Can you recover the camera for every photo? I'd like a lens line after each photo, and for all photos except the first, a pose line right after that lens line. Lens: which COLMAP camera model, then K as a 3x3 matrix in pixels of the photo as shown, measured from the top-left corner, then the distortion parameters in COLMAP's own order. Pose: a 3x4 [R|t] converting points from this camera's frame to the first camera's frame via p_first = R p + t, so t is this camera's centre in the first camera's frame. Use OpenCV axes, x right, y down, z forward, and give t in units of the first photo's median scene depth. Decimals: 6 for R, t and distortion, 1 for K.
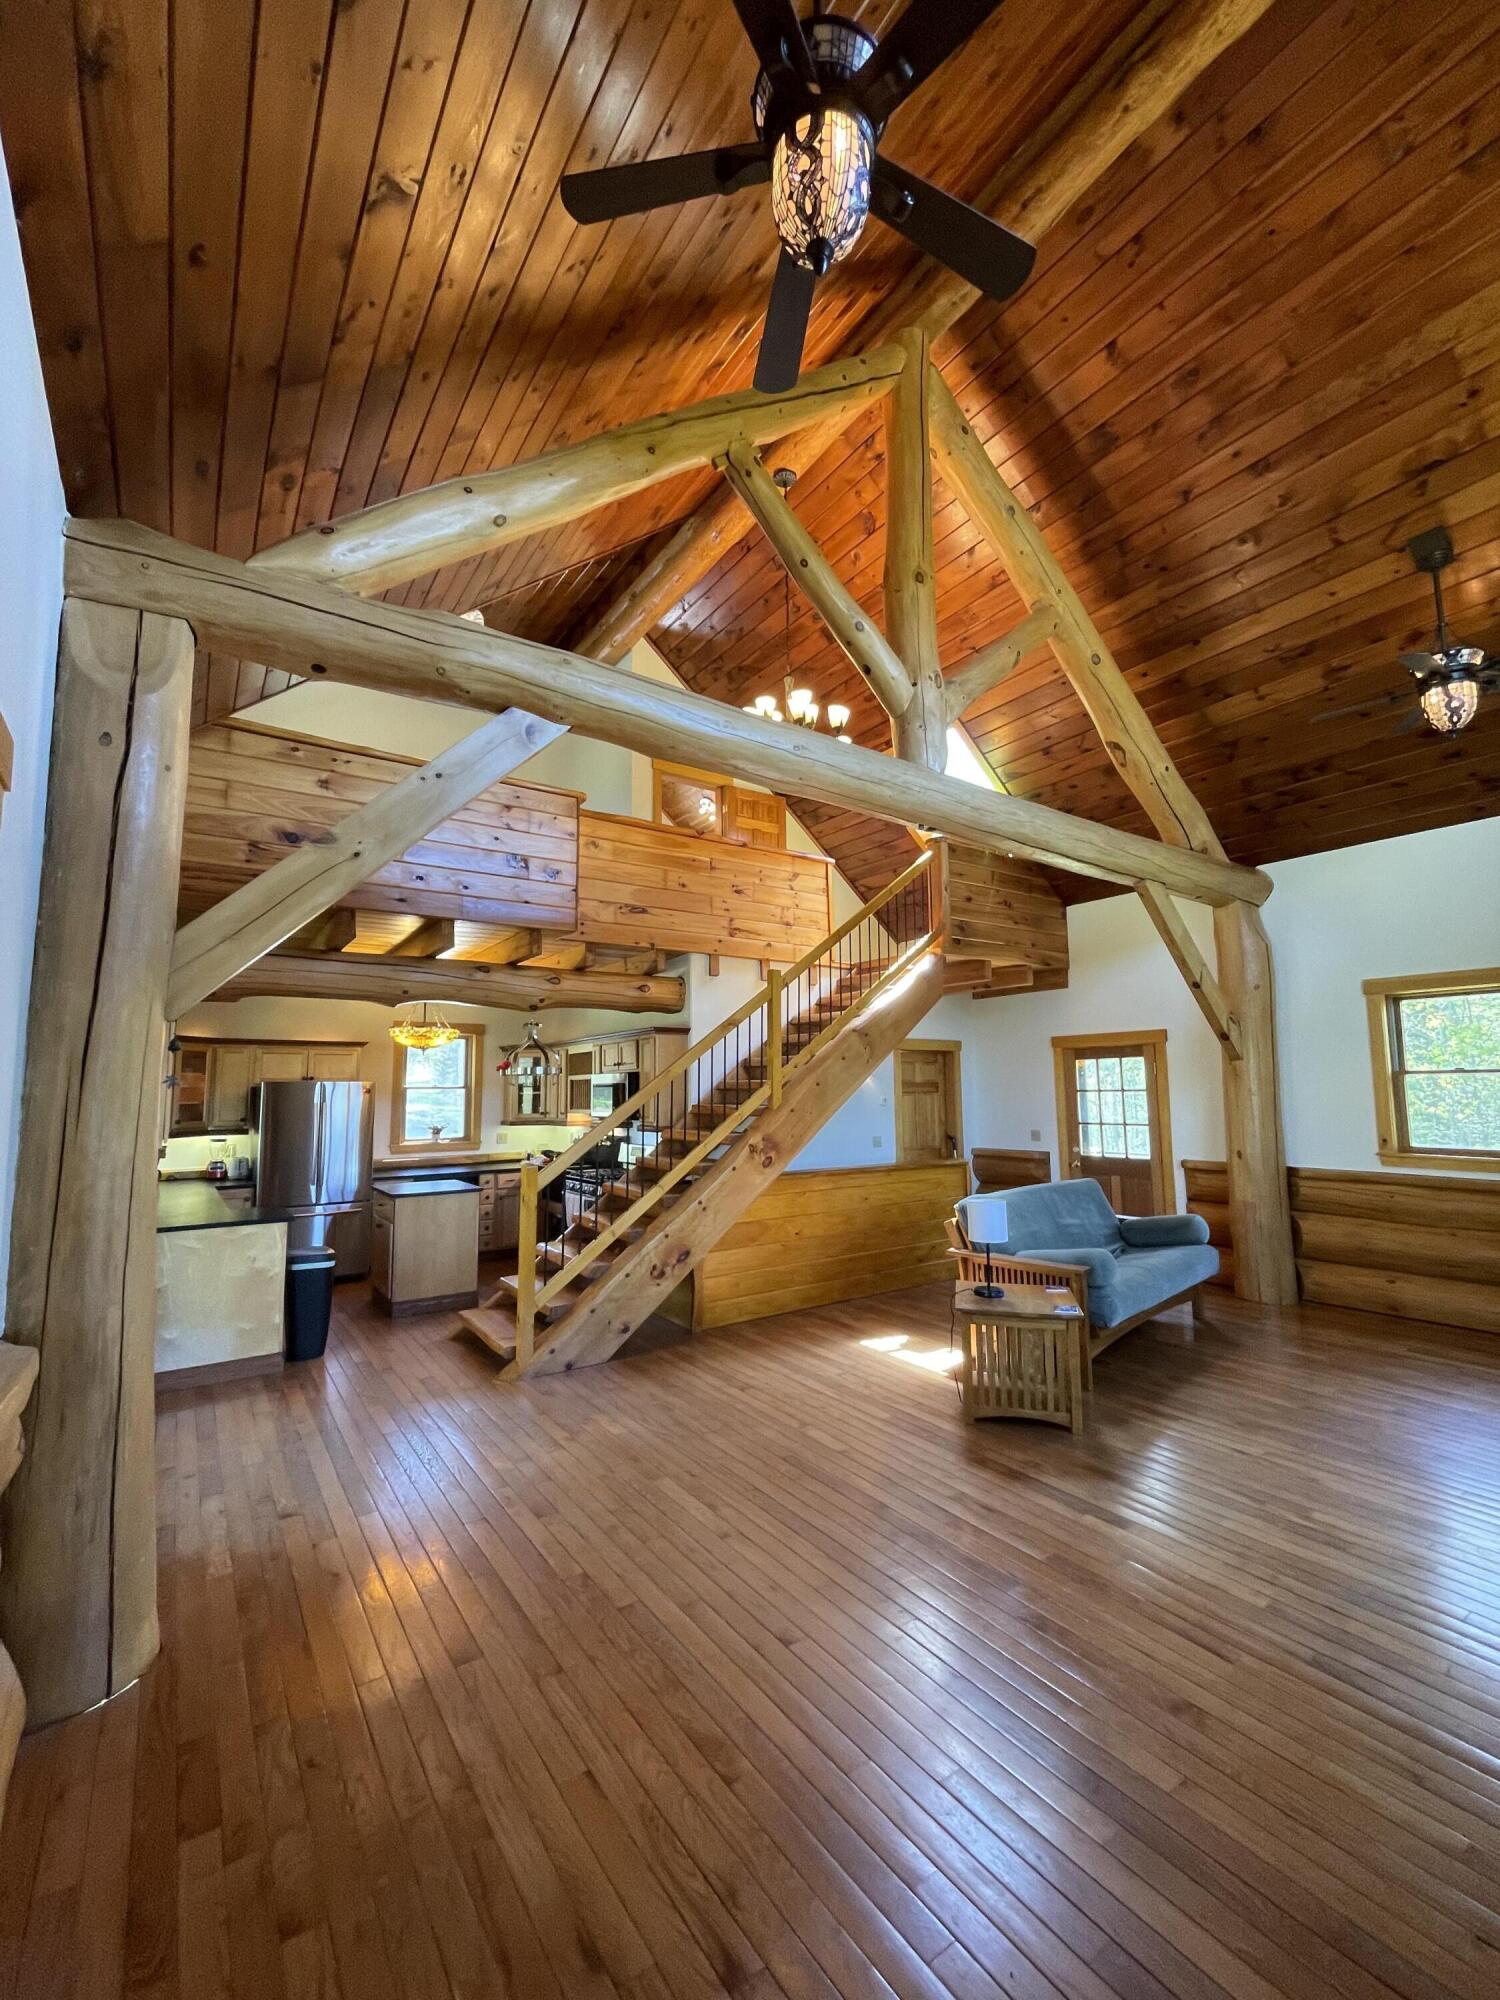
lens RADIAL K [[815.4, 0, 745.8], [0, 815.4, 1001.3], [0, 0, 1]] dist [-0.003924, -0.000171]
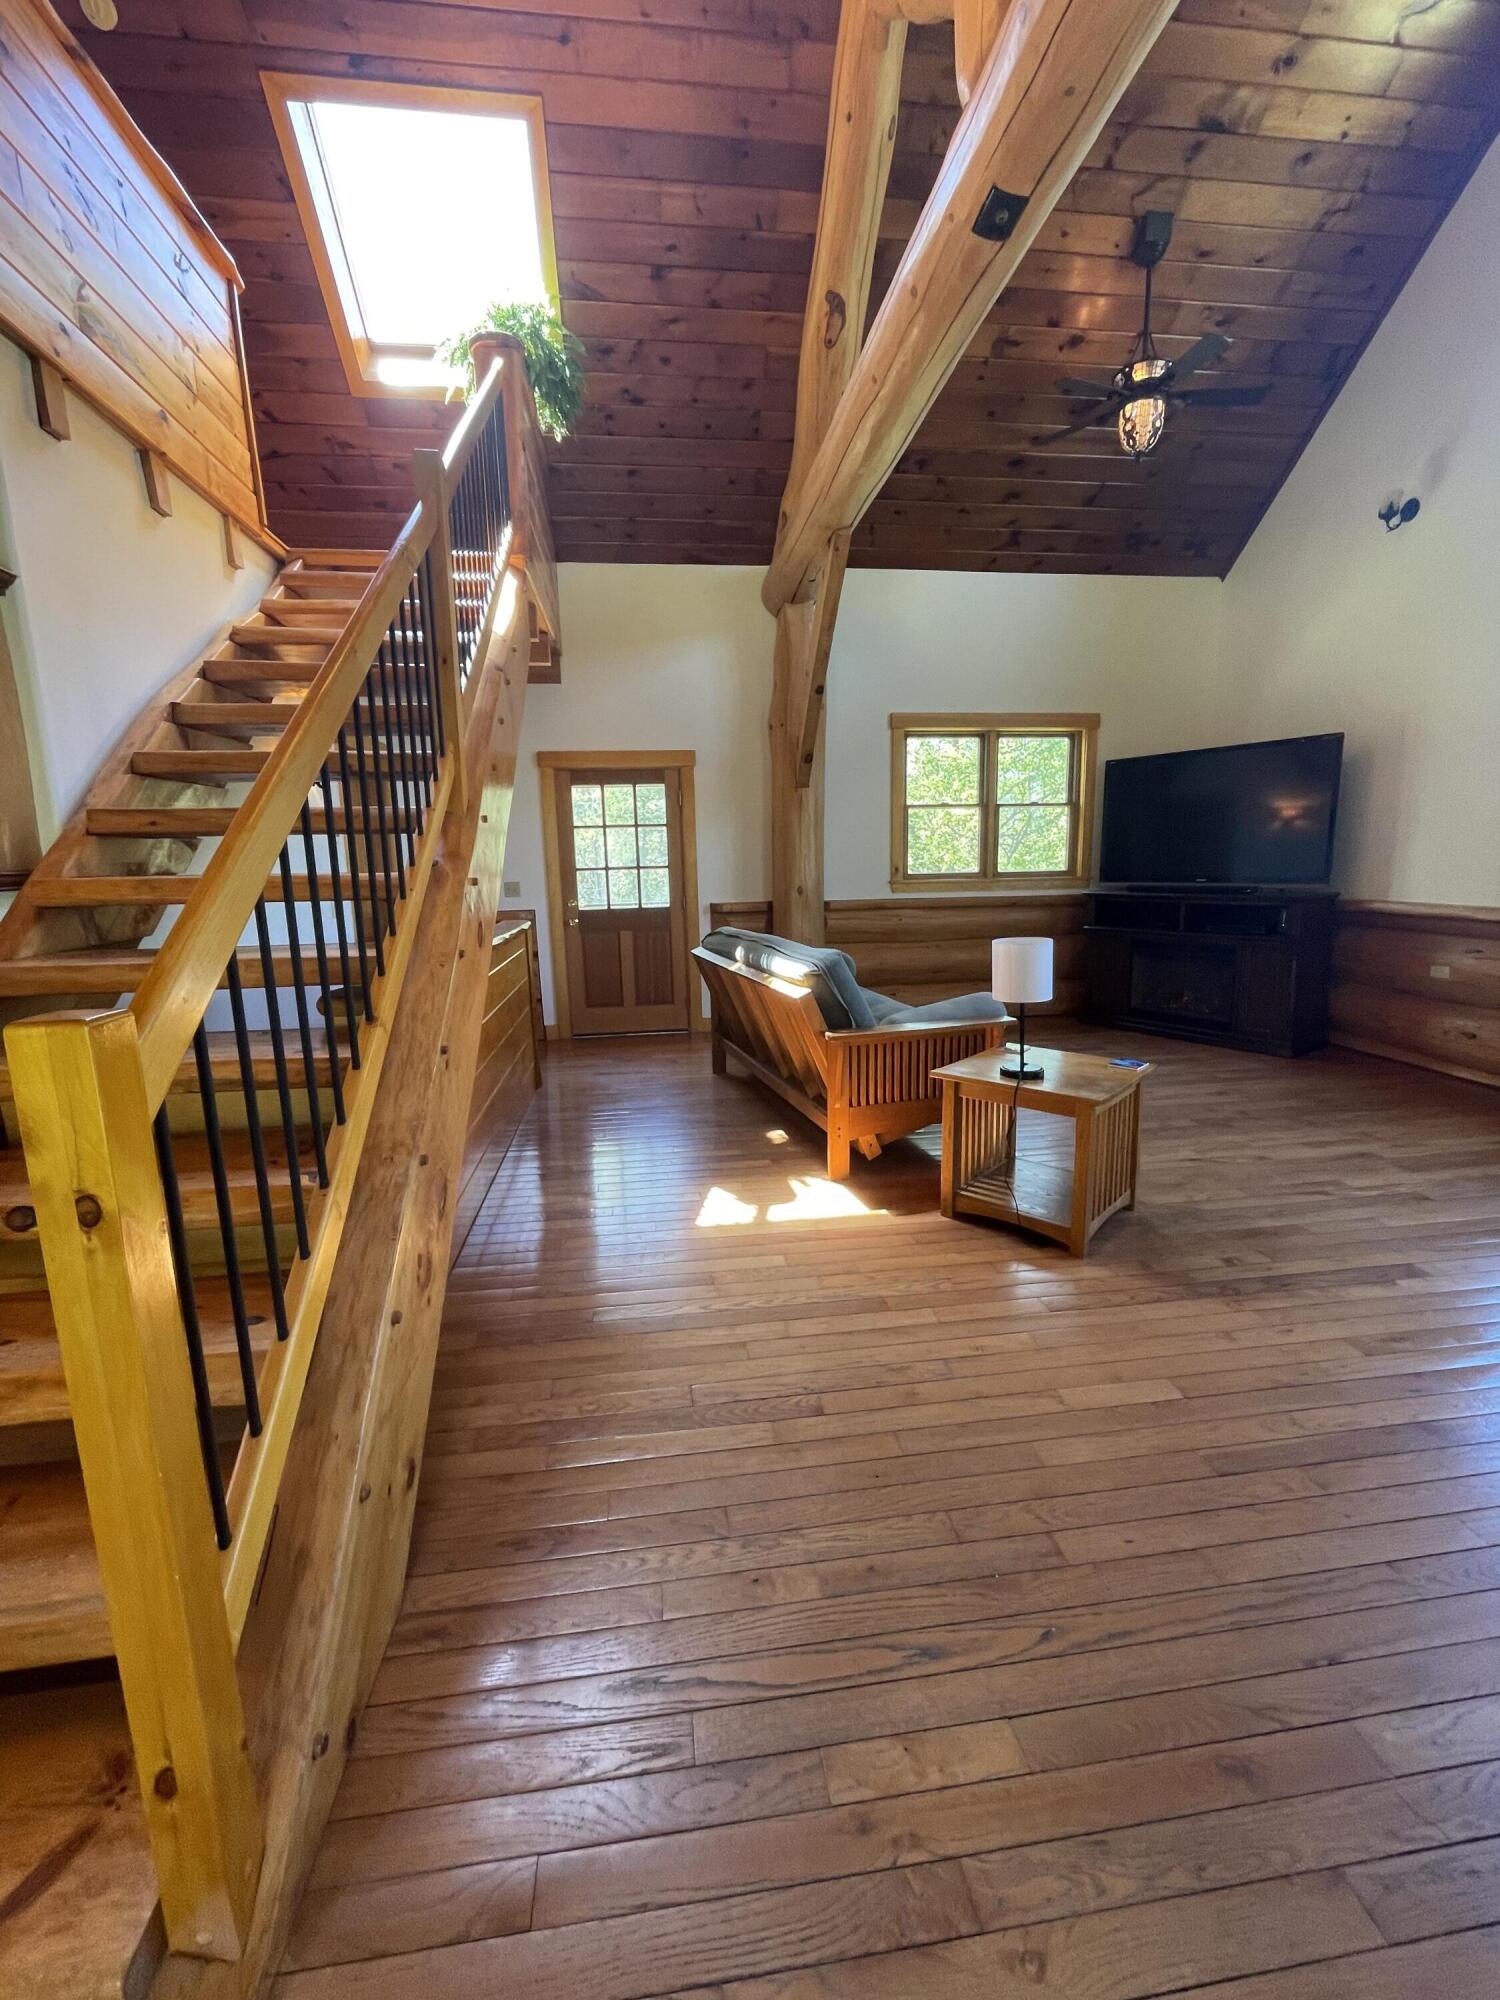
lens RADIAL K [[815.4, 0, 749.4], [0, 815.4, 1001.9], [0, 0, 1]] dist [-0.003924, -0.000171]
pose [[0.463799, -0.153602, 0.872524, -0.336985], [-0.079942, 0.973582, 0.213886, 0.149326], [-0.882327, -0.168951, 0.439267, 0.785030]]
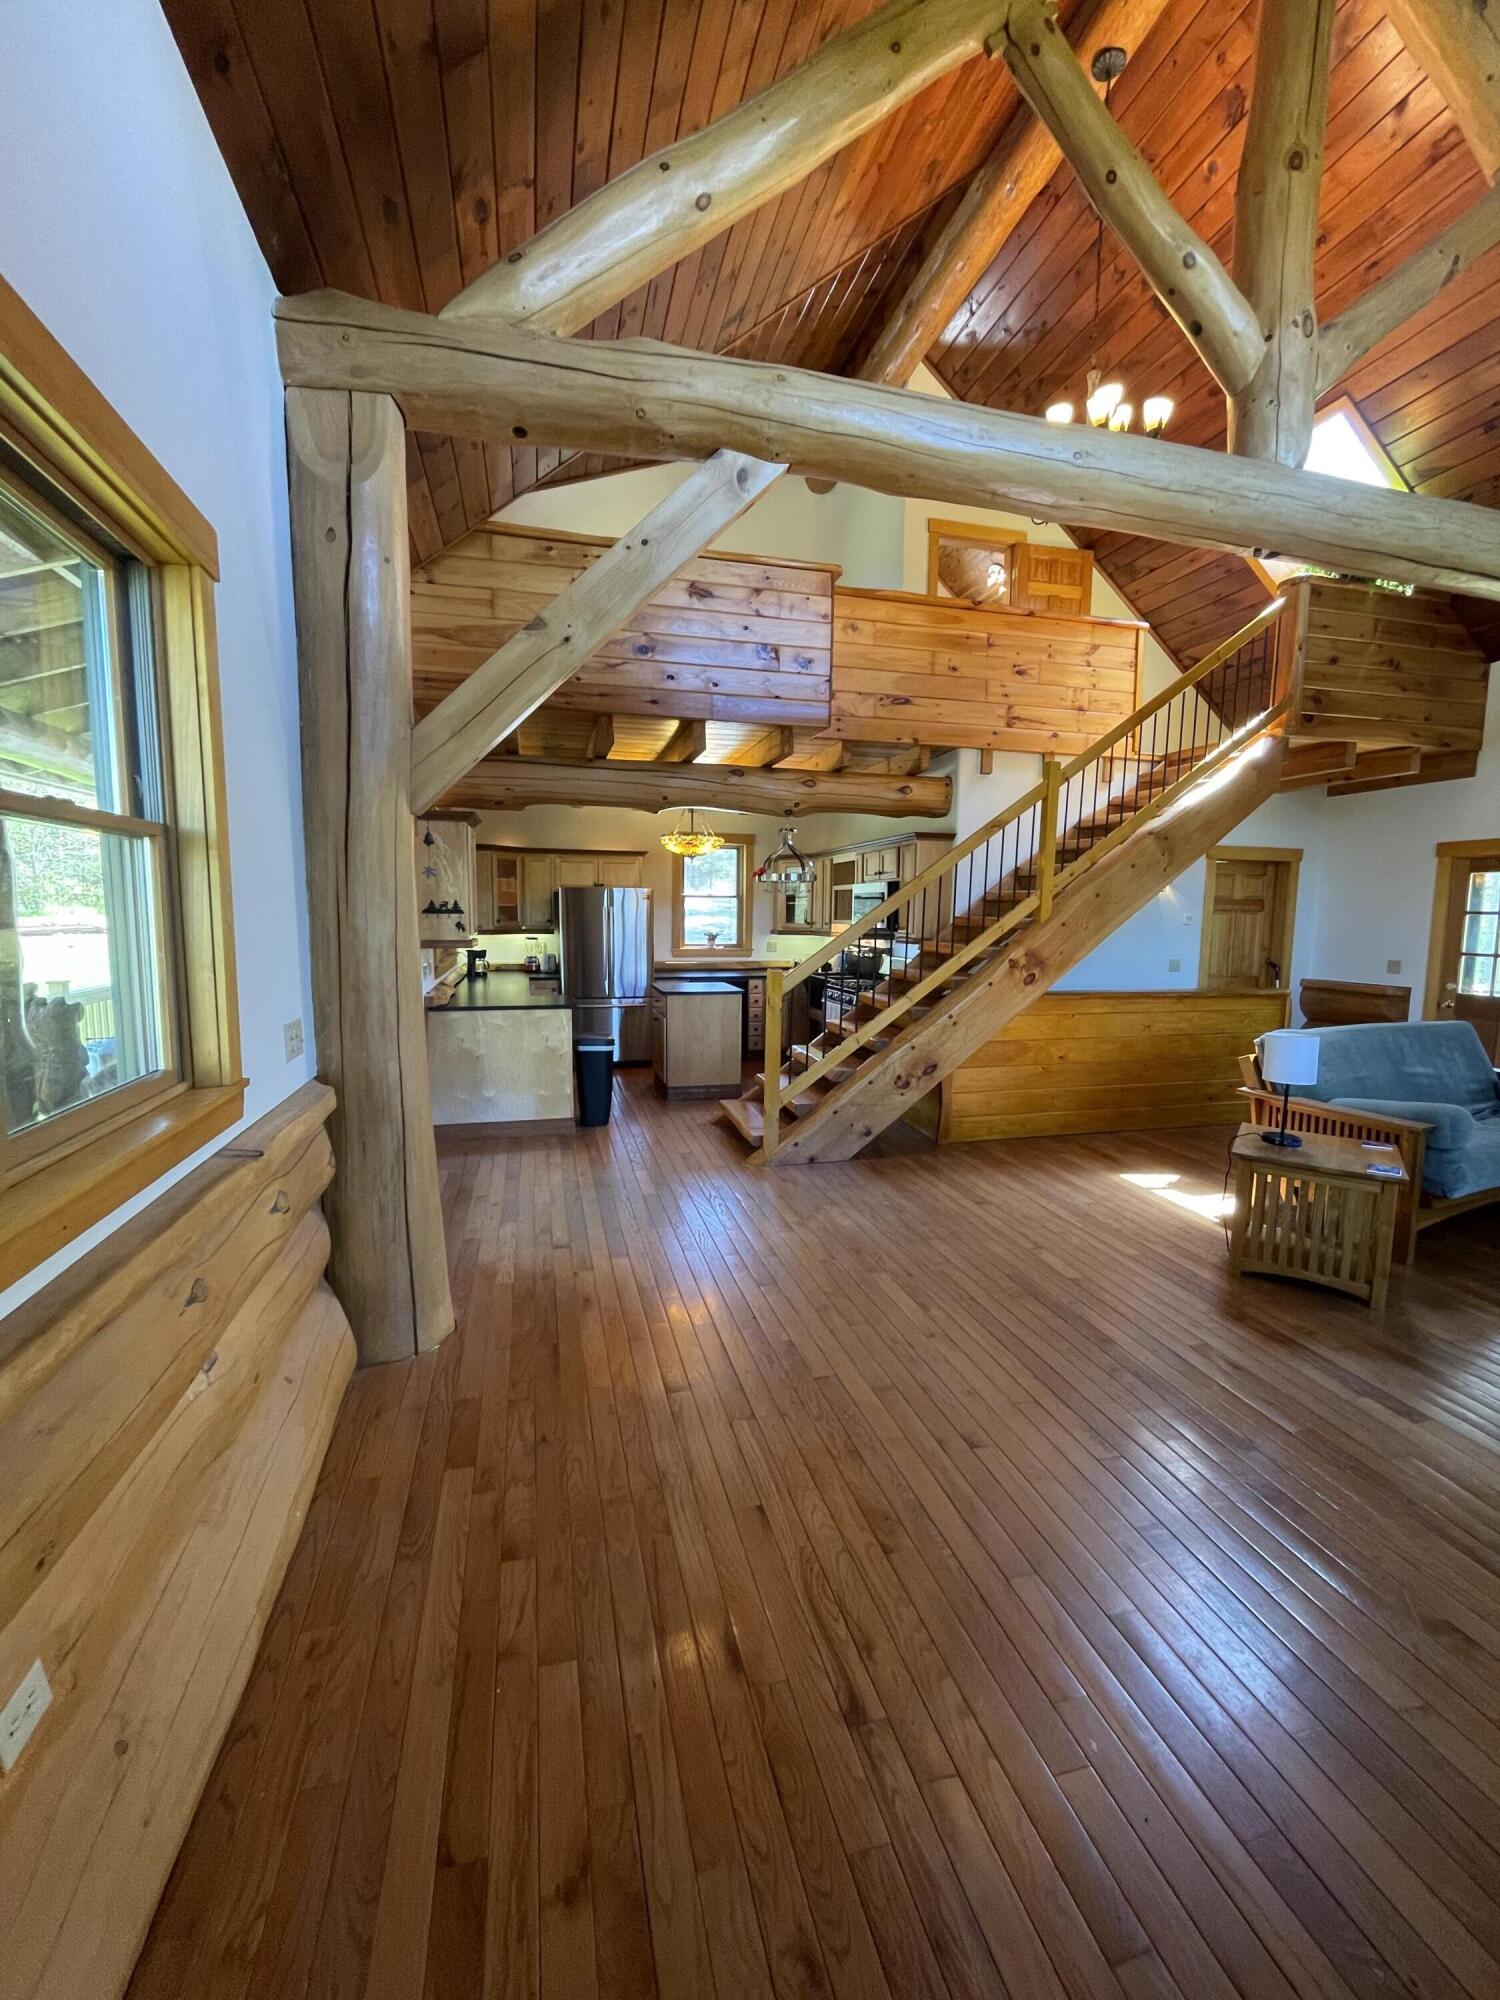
lens RADIAL K [[815.4, 0, 747.5], [0, 815.4, 1000.5], [0, 0, 1]] dist [-0.003924, -0.000171]
pose [[0.939038, 0.059405, -0.338641, 0.046562], [0.016336, 0.976138, 0.216535, 0.019483], [0.343424, -0.208867, 0.915661, 0.053254]]
